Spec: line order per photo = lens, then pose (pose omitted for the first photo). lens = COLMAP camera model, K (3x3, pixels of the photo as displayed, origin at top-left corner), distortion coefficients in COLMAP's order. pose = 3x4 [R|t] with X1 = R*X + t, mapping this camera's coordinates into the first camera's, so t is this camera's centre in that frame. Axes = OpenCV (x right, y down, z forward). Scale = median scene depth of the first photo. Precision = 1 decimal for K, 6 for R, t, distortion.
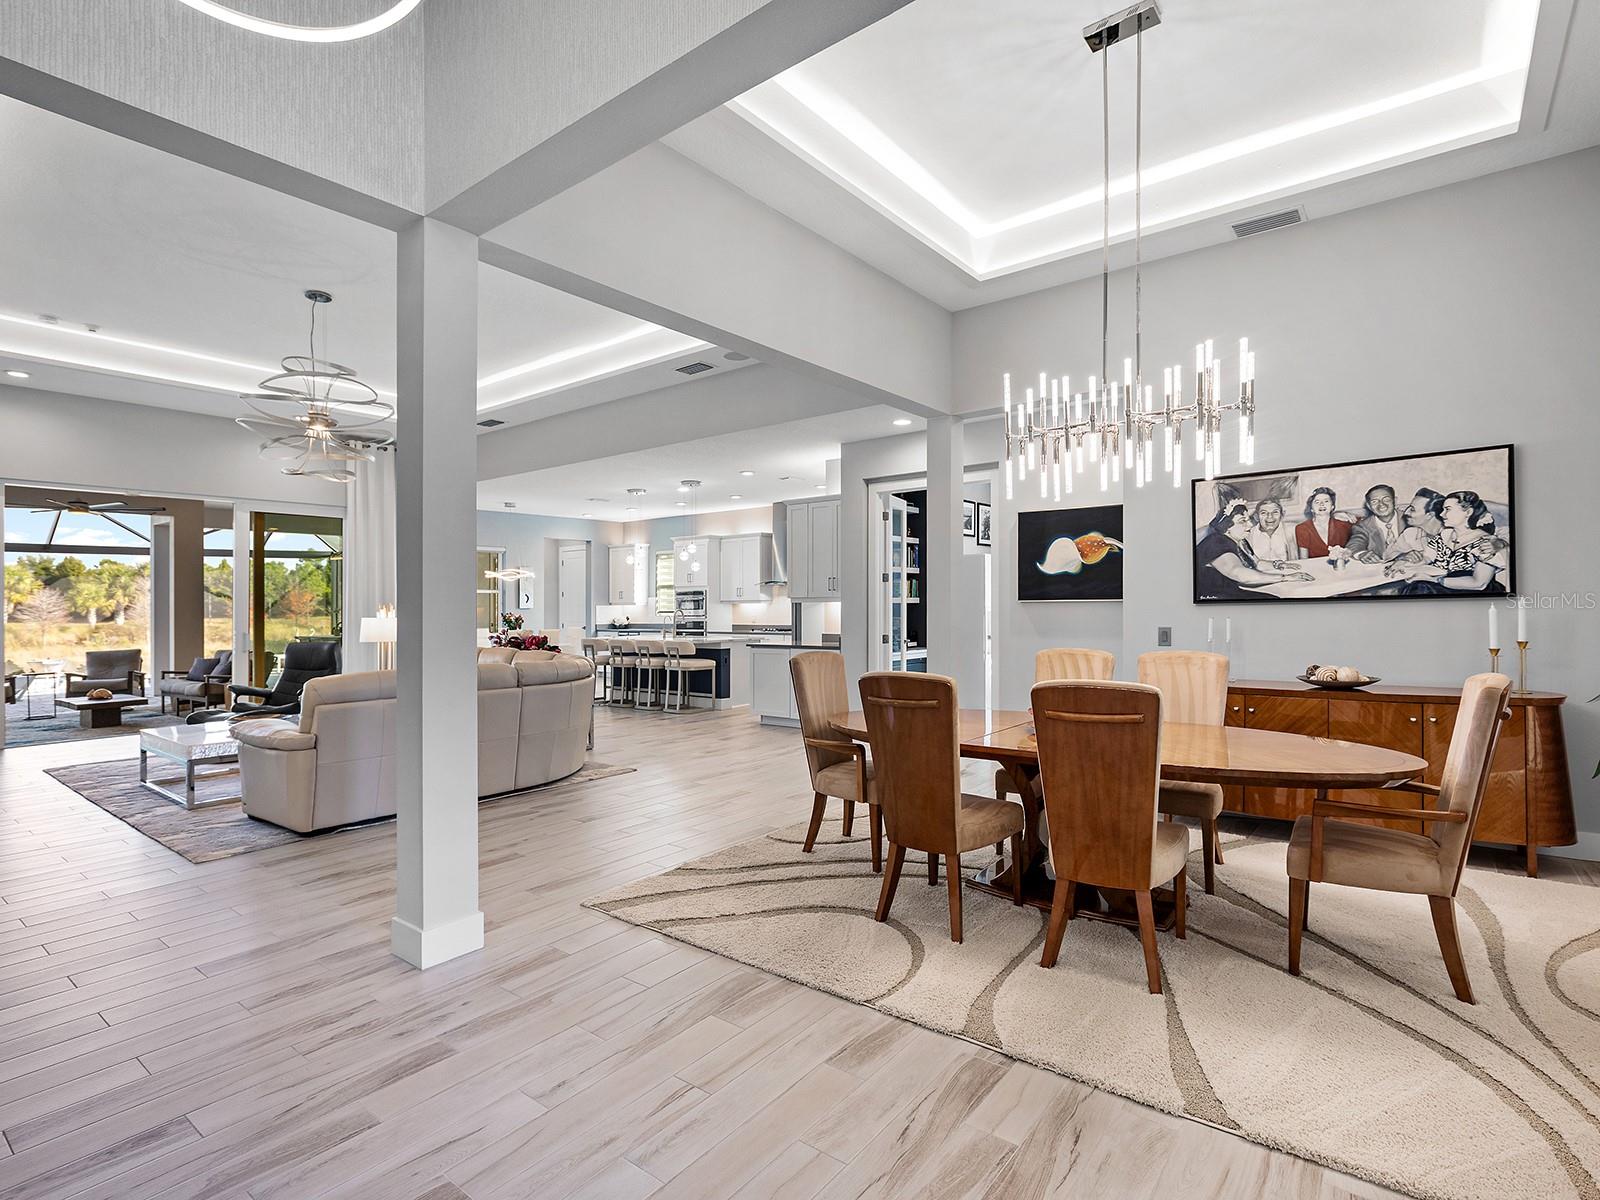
lens RADIAL K [[803.9, 0, 821.9], [0, 803.9, 597.6], [0, 0, 1]] dist [-0.003907, -0.001720]
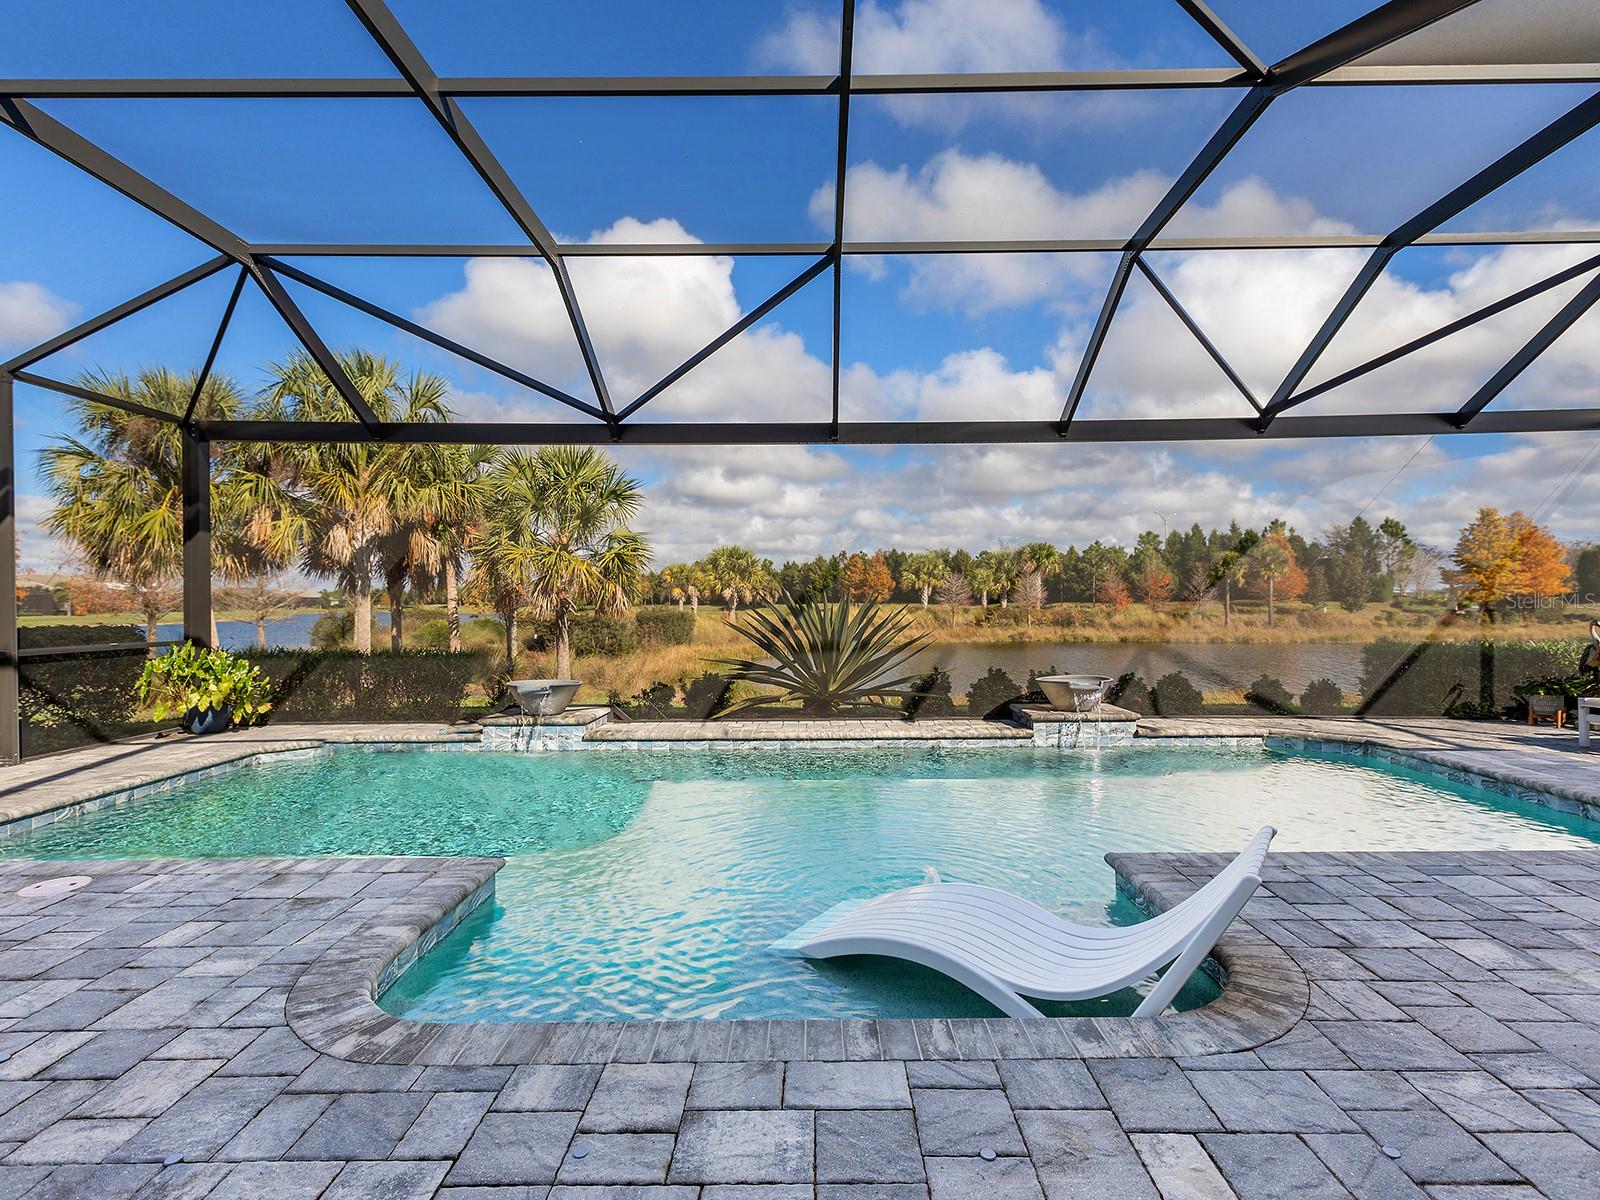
lens RADIAL K [[798.8, 0, 817.8], [0, 798.8, 601.2], [0, 0, 1]] dist [0.001118, 0.000007]
pose [[0.606600, 0.010733, -0.794935, -0.965603], [0.004503, 0.999846, 0.016936, 0.034603], [0.794994, -0.013853, 0.606459, 0.851694]]
